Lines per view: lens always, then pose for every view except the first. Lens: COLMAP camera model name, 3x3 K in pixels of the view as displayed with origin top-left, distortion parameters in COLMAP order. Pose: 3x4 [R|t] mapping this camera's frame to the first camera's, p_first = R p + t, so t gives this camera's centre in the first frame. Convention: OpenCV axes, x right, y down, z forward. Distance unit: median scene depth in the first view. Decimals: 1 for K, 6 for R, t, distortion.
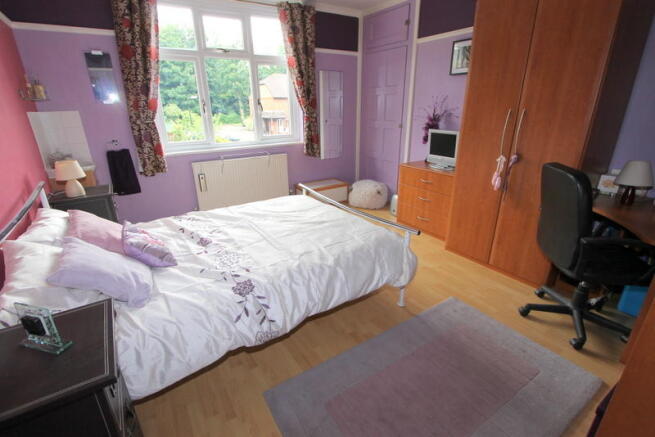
lens RADIAL K [[305.8, 0, 327.5], [0, 305.8, 218.5], [0, 0, 1]] dist [-0.013132, 0.000236]
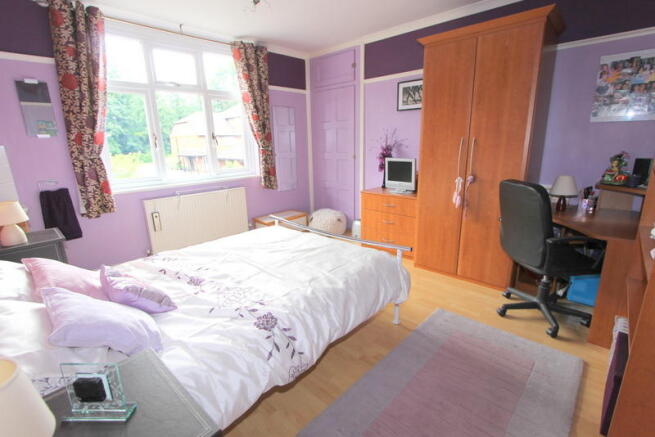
lens RADIAL K [[305.8, 0, 327.5], [0, 305.8, 218.5], [0, 0, 1]] dist [-0.013132, 0.000236]
pose [[0.971924, -0.067636, 0.225364, -0.151348], [0.092075, 0.990743, -0.099753, 0.013606], [-0.216531, 0.117703, 0.969154, 0.011795]]
